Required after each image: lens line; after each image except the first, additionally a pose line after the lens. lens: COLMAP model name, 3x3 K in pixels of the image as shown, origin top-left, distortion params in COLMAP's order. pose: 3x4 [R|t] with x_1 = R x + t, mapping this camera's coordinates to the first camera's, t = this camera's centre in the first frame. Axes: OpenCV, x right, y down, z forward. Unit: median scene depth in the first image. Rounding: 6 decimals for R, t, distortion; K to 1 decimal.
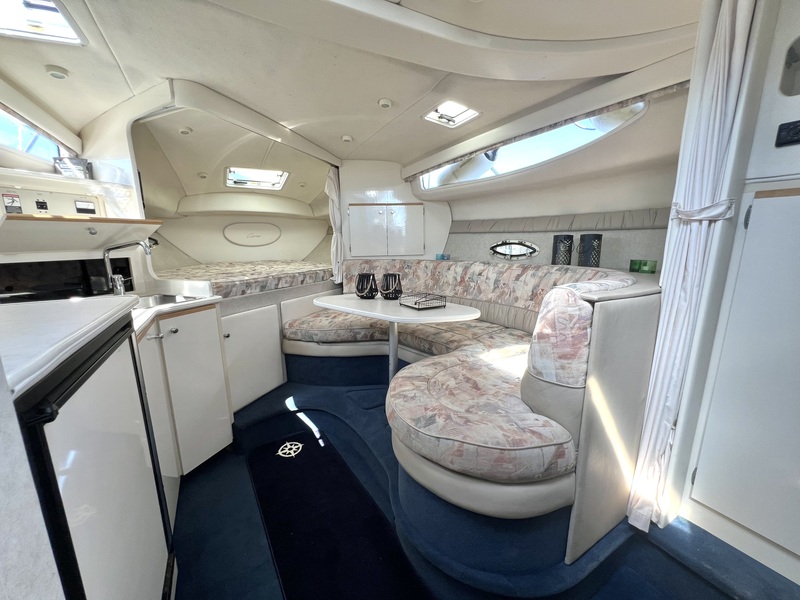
lens RADIAL K [[318.7, 0, 398.7], [0, 318.7, 301.1], [0, 0, 1]] dist [-0.003290, 0.000192]
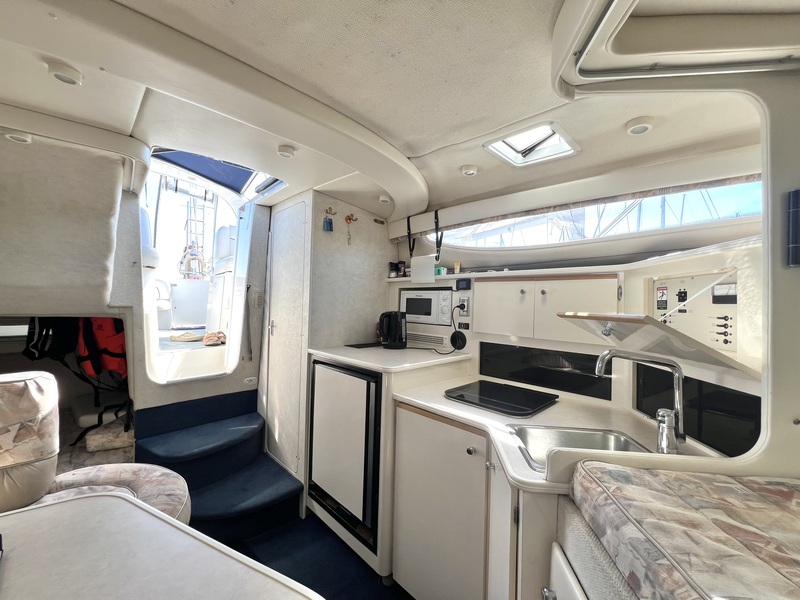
lens RADIAL K [[320.2, 0, 401.8], [0, 320.2, 300.5], [0, 0, 1]] dist [-0.000194, -0.000221]
pose [[-0.964646, -0.012592, -0.263248, -0.214880], [-0.058963, 0.983850, 0.169003, -0.260749], [0.256868, 0.178550, -0.949810, 1.056610]]
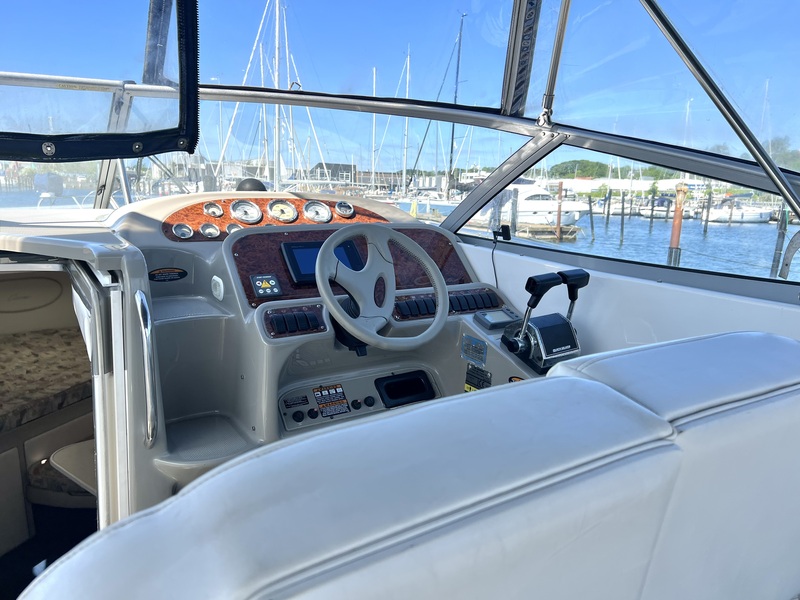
lens RADIAL K [[607.8, 0, 400.7], [0, 607.8, 287.2], [0, 0, 1]] dist [0.185392, -0.261019]
pose [[0.999121, 0.013961, 0.039516, 0.539262], [-0.014100, 0.999895, 0.003240, -0.425417], [-0.039467, -0.003795, 0.999214, -0.656505]]
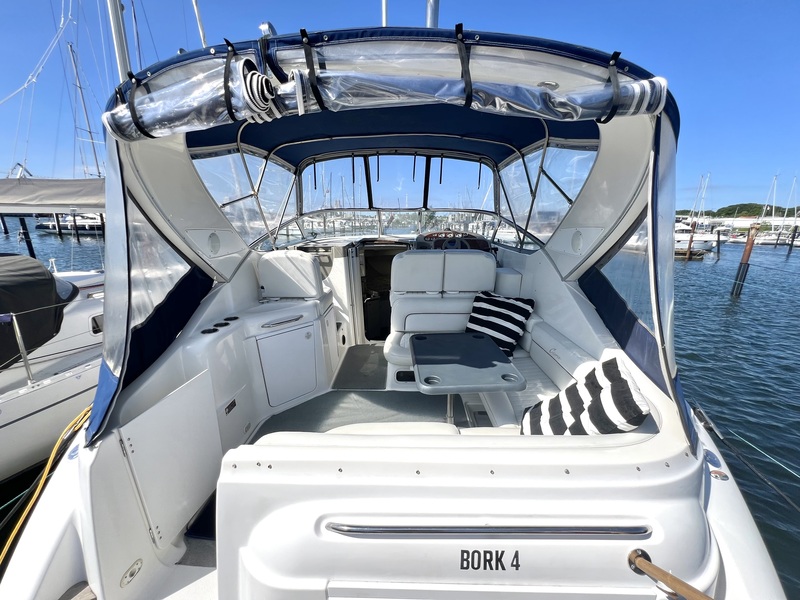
lens RADIAL K [[321.4, 0, 400.0], [0, 321.4, 296.9], [0, 0, 1]] dist [0.028385, 0.000184]
pose [[0.863099, 0.128308, -0.488465, 1.189219], [-0.099758, 0.991446, 0.084161, -0.276617], [0.495085, -0.023911, 0.868516, -1.734802]]
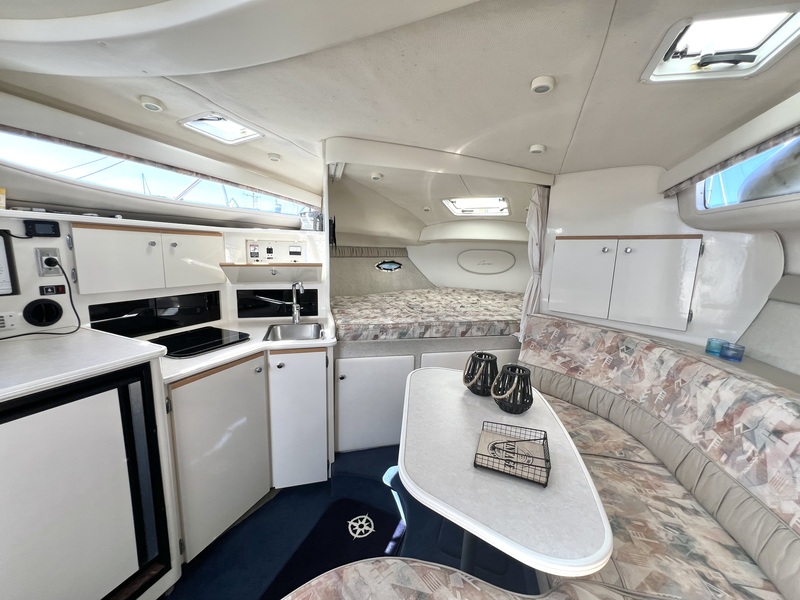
lens RADIAL K [[318.7, 0, 398.7], [0, 318.7, 301.1], [0, 0, 1]] dist [-0.003290, 0.000192]
pose [[0.596986, 0.161843, -0.785757, 0.270088], [-0.183427, 0.981031, 0.062704, -0.190153], [0.781001, 0.106696, 0.615348, 0.408981]]
